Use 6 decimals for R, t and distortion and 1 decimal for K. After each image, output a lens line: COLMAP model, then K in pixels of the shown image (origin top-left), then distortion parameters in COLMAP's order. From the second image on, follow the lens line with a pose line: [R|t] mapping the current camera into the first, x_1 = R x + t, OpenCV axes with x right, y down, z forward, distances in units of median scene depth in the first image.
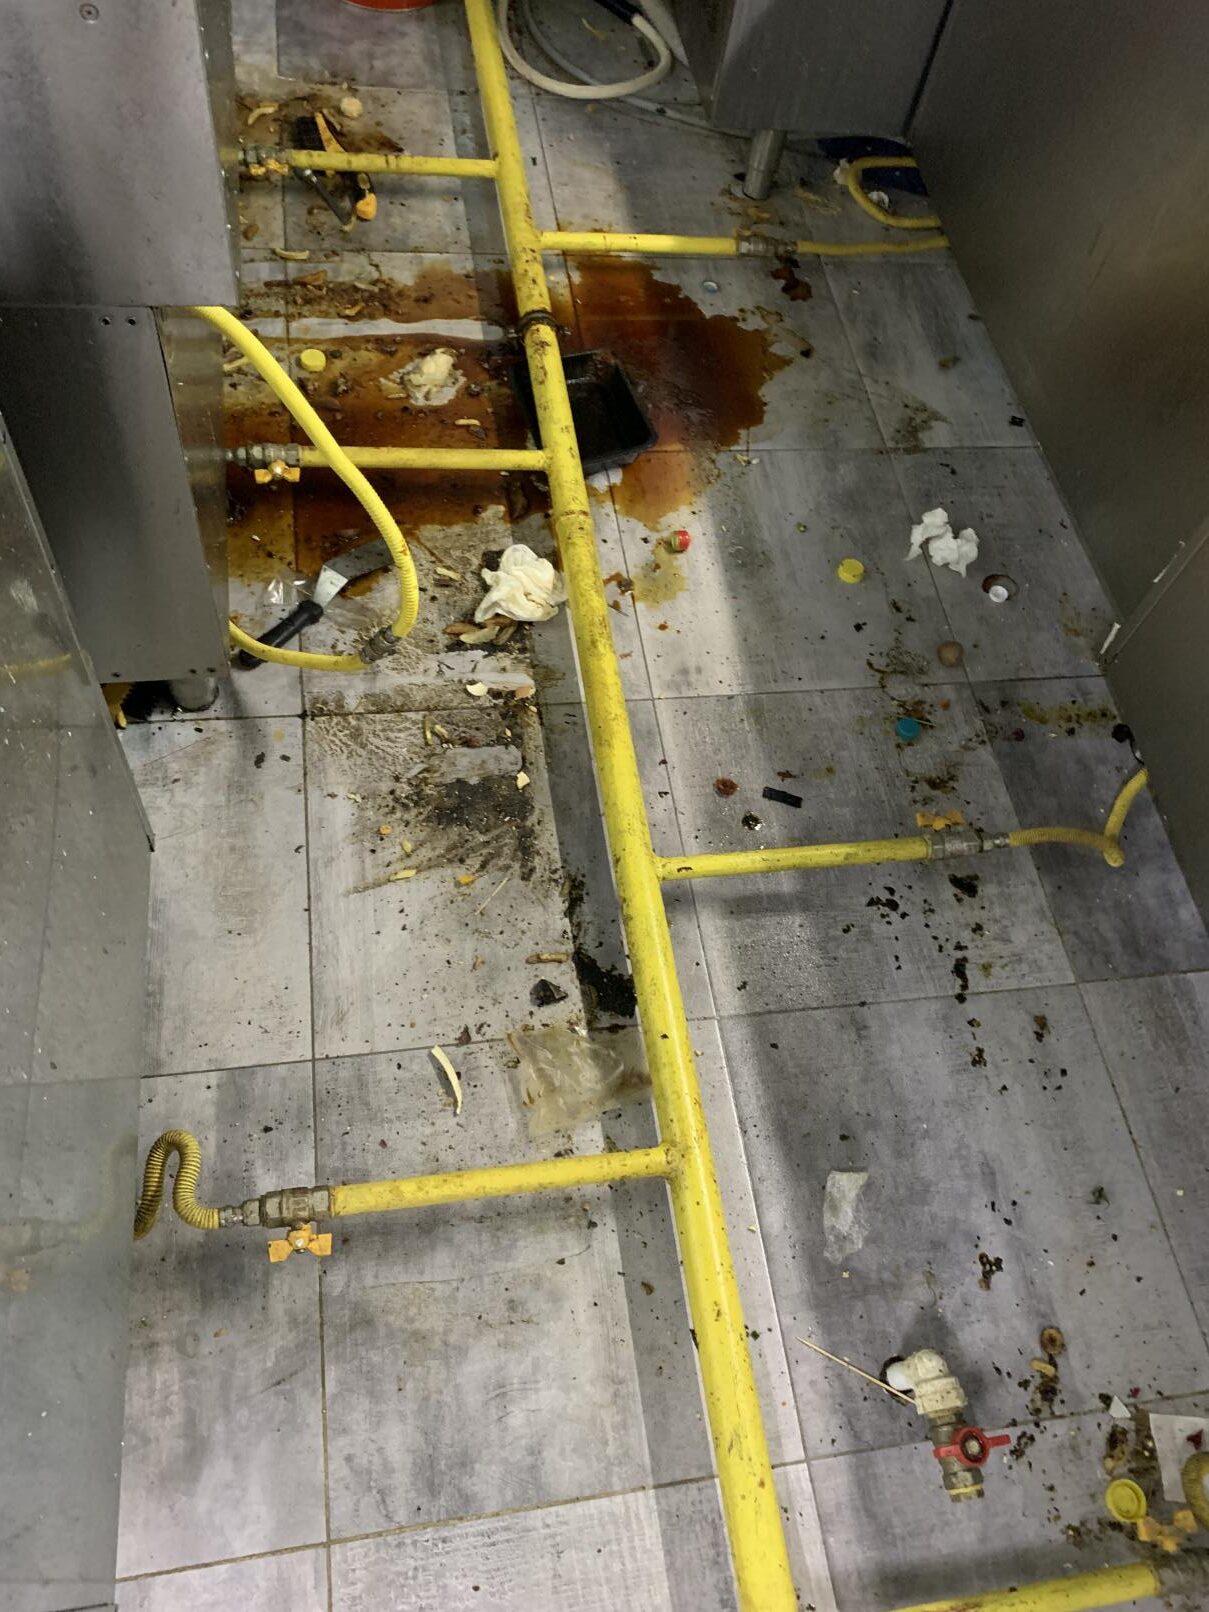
lens RADIAL K [[1232.8, 0, 611.3], [0, 1232.8, 799.1], [0, 0, 1]] dist [0.028312, -0.029902]
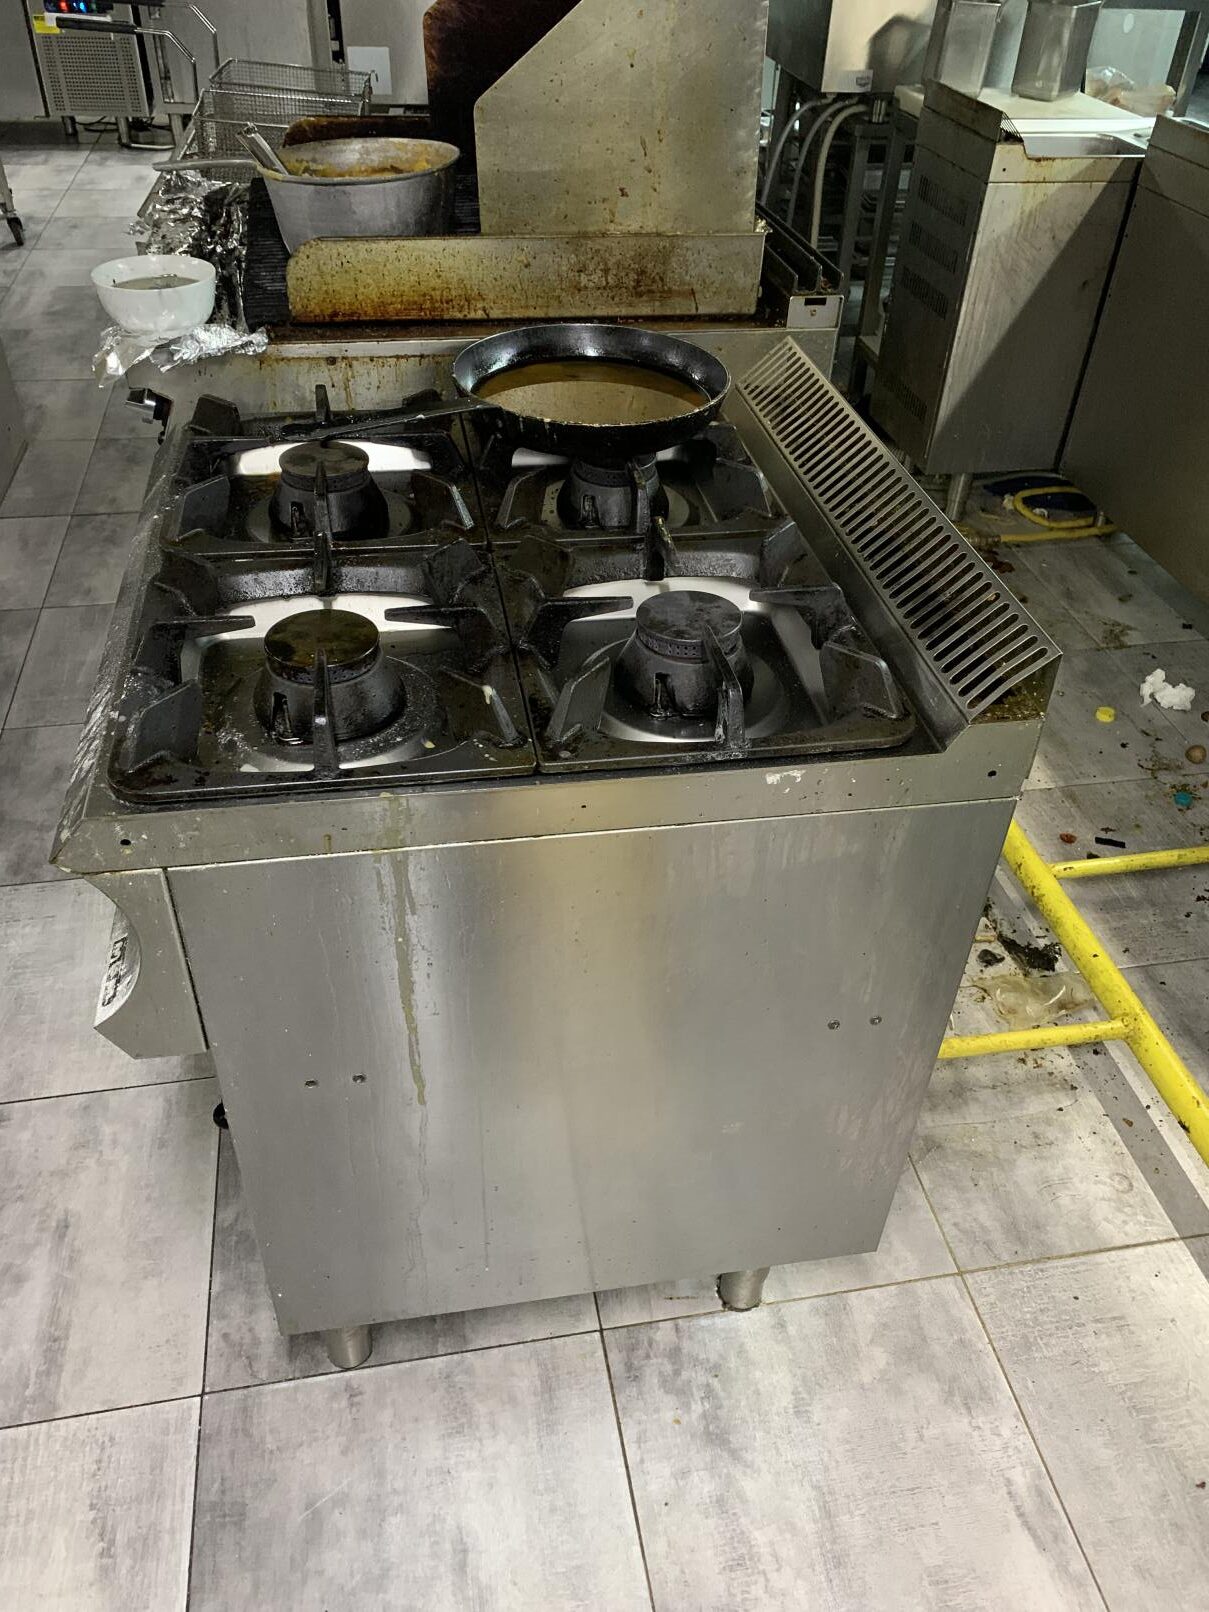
lens RADIAL K [[1232.8, 0, 593.8], [0, 1232.8, 803.6], [0, 0, 1]] dist [0.028312, -0.029902]
pose [[0.994192, -0.097762, -0.045001, -0.379596], [0.076288, 0.935110, -0.346049, 0.404613], [0.075911, 0.340606, 0.937137, -0.370226]]
